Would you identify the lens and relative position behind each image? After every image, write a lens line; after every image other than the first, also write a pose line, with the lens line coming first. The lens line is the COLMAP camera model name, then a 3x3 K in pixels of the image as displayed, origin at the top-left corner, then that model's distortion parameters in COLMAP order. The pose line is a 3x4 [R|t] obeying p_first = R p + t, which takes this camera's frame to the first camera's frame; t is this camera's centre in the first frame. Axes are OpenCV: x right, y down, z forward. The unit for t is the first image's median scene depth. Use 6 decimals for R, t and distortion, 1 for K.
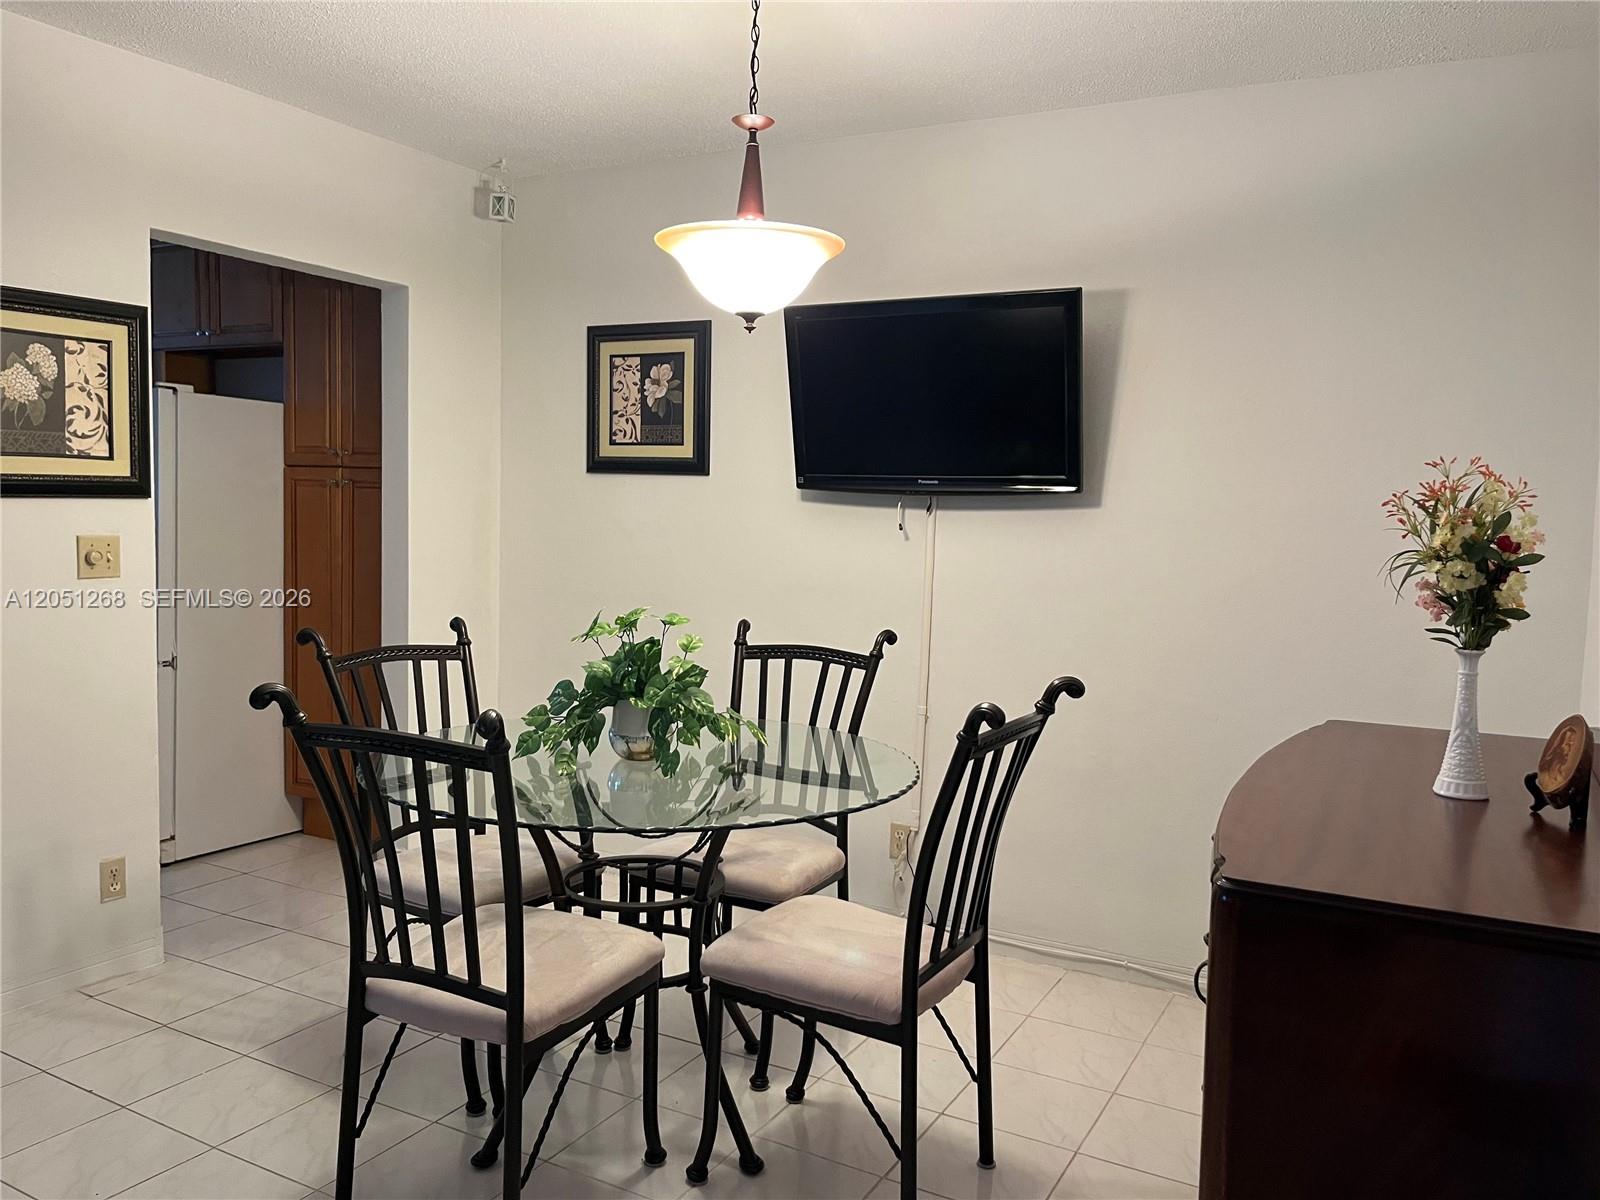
lens RADIAL K [[1217.1, 0, 806.9], [0, 1217.1, 599.6], [0, 0, 1]] dist [0.036436, -0.042023]
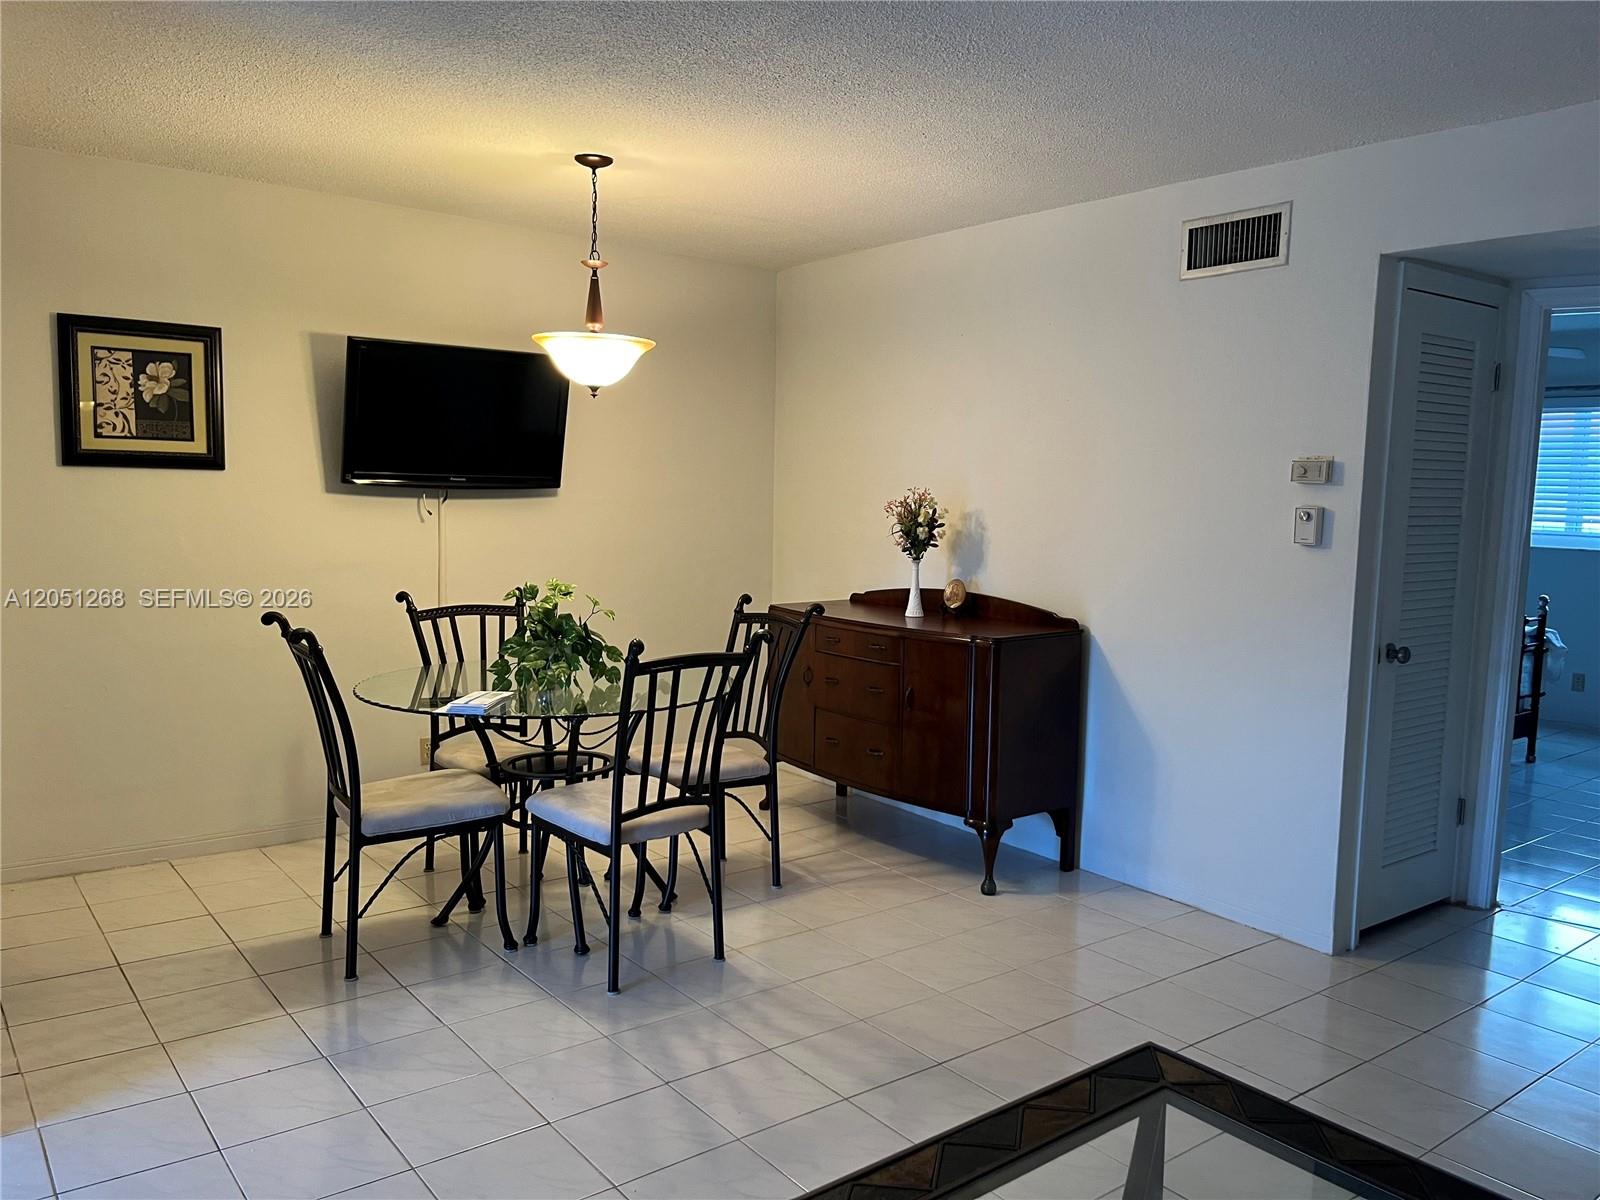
lens RADIAL K [[1217.1, 0, 805.6], [0, 1217.1, 609.6], [0, 0, 1]] dist [0.036436, -0.042023]
pose [[0.398108, -0.111204, 0.910573, -1.116399], [0.055600, 0.993725, 0.097050, -0.069389], [-0.915652, 0.011992, 0.401793, 0.101982]]
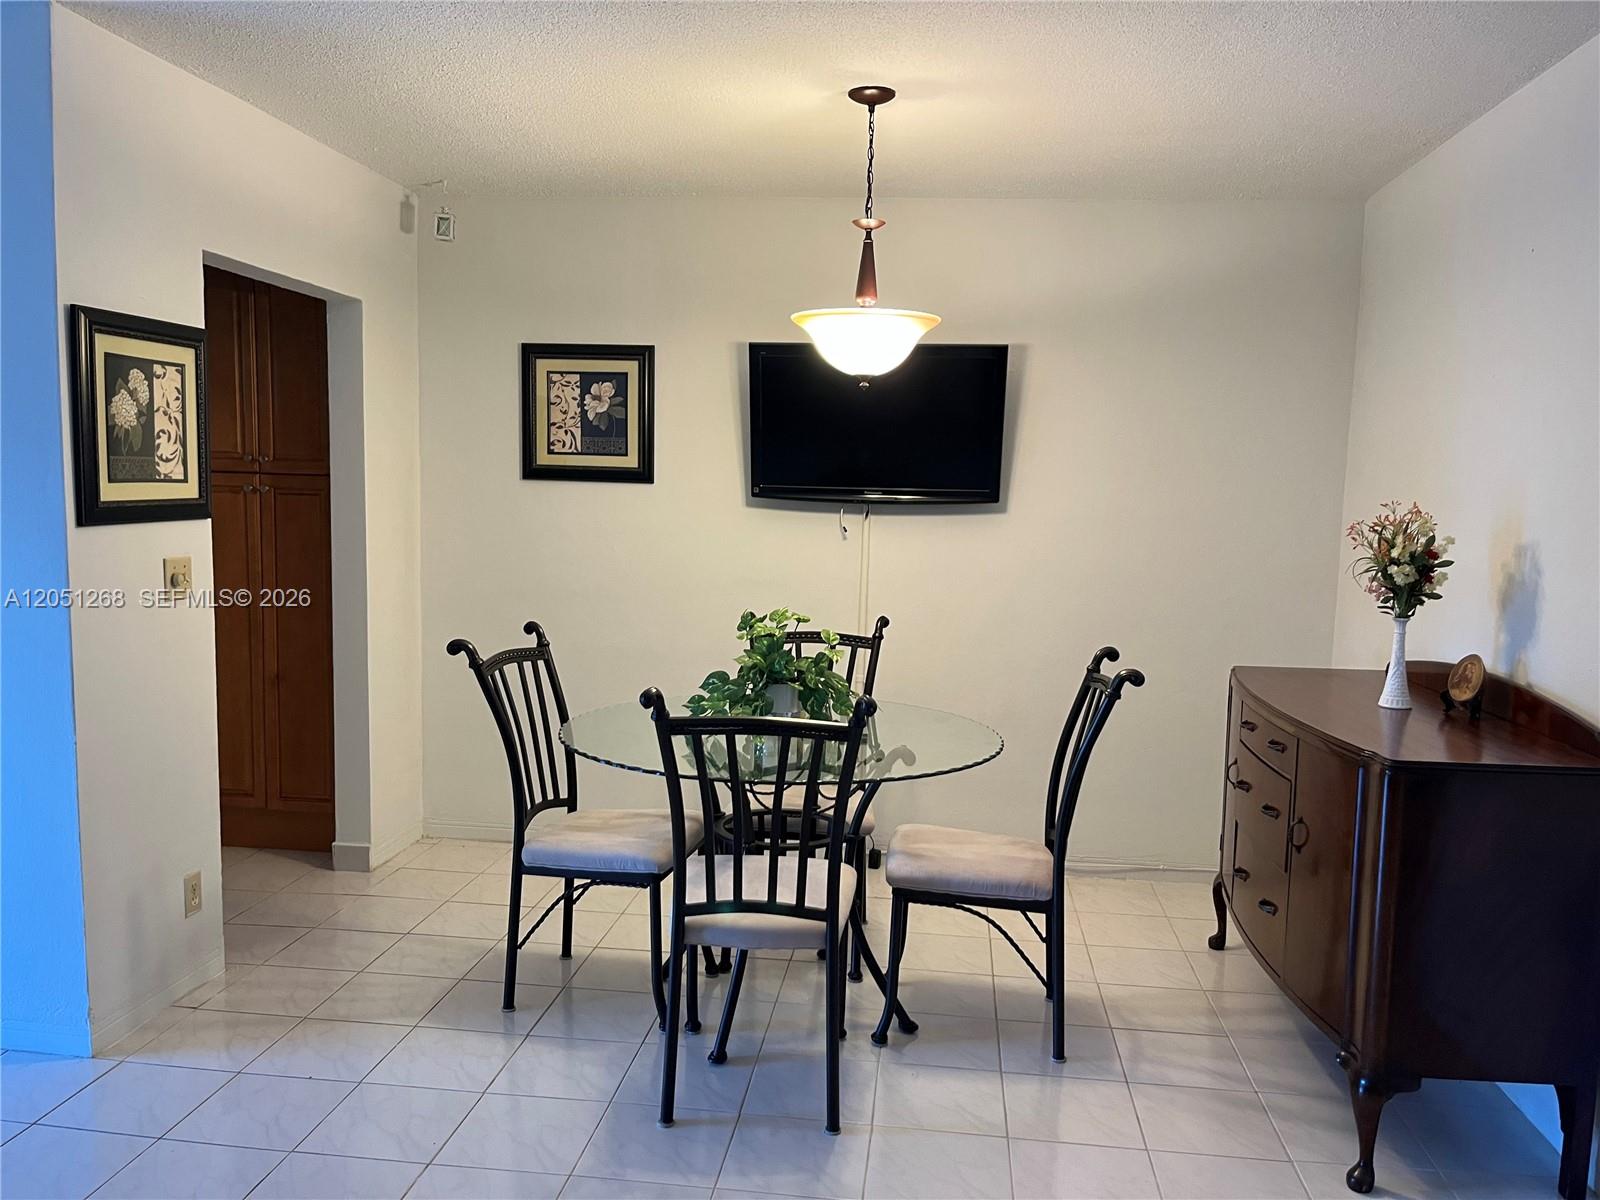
lens RADIAL K [[1217.1, 0, 809.2], [0, 1217.1, 613.4], [0, 0, 1]] dist [0.036436, -0.042023]
pose [[0.927259, -0.044305, 0.371790, -0.467391], [0.029210, 0.998508, 0.046138, -0.037307], [-0.373279, -0.031922, 0.927170, -0.130299]]
